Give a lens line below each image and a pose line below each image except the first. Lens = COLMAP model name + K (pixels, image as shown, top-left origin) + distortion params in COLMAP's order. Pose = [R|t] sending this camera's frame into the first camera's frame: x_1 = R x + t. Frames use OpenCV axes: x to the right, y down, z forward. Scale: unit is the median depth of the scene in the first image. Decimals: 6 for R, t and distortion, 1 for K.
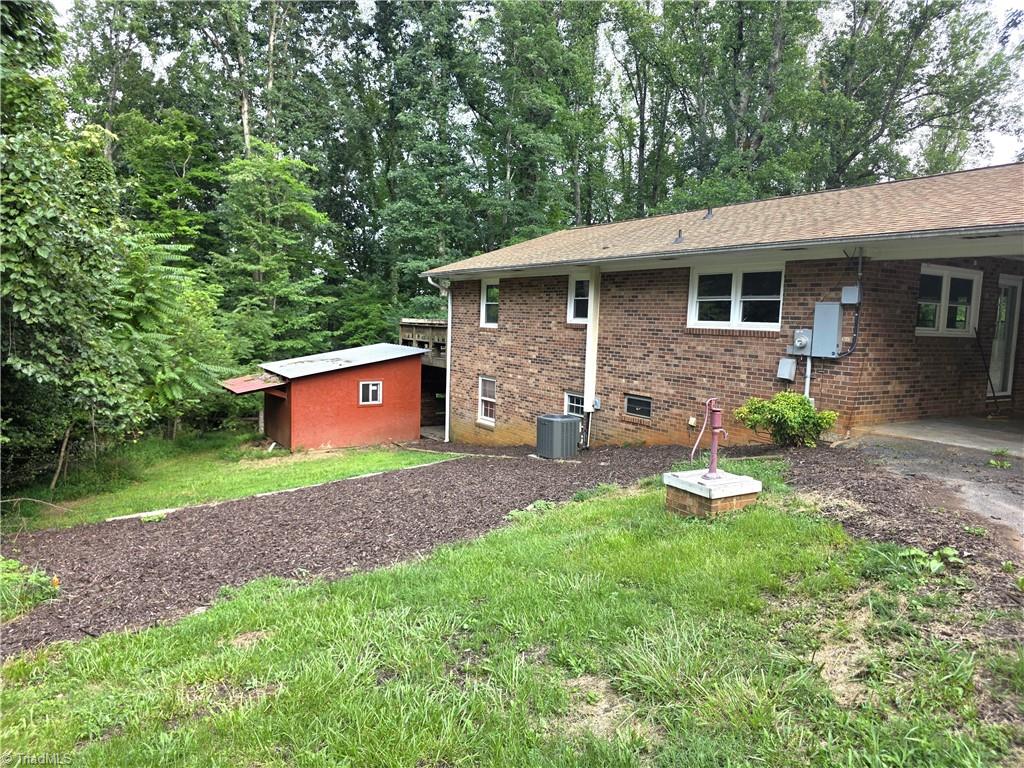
lens RADIAL K [[683.4, 0, 517.6], [0, 683.4, 382.9], [0, 0, 1]] dist [0.054540, -0.052184]
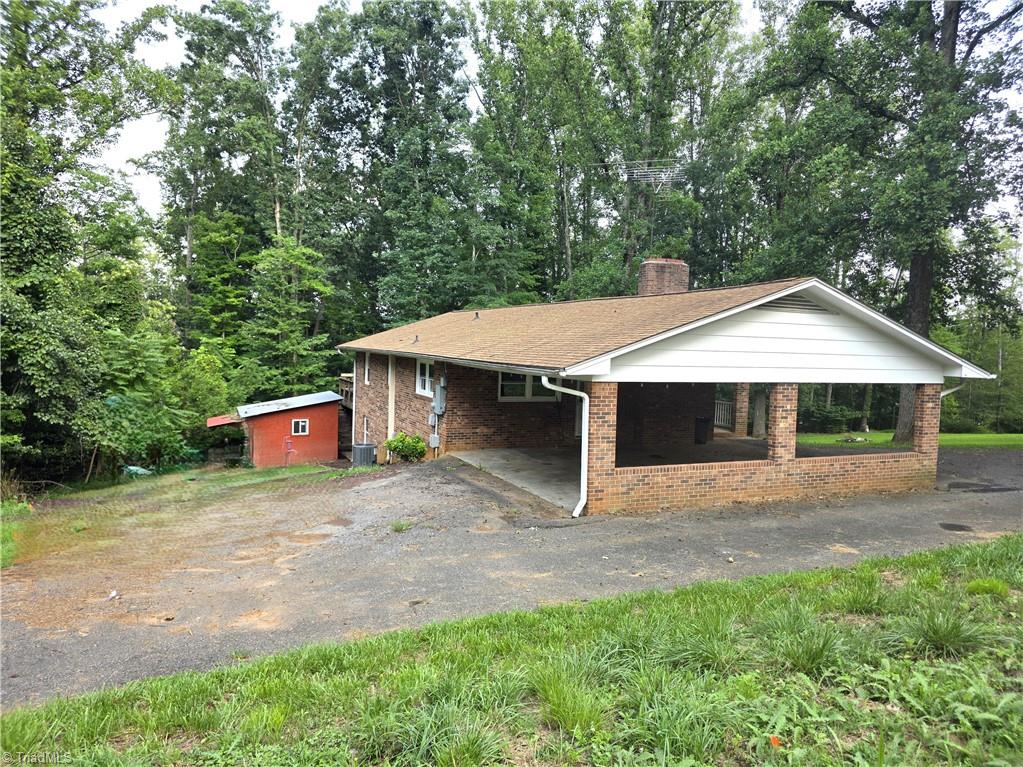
lens RADIAL K [[661.3, 0, 511.5], [0, 661.3, 383.5], [0, 0, 1]] dist [0.023261, -0.000605]
pose [[0.991319, 0.003811, -0.131425, 0.424699], [-0.009734, 0.998964, -0.044449, -0.020159], [0.131120, 0.045342, 0.990329, -0.367360]]
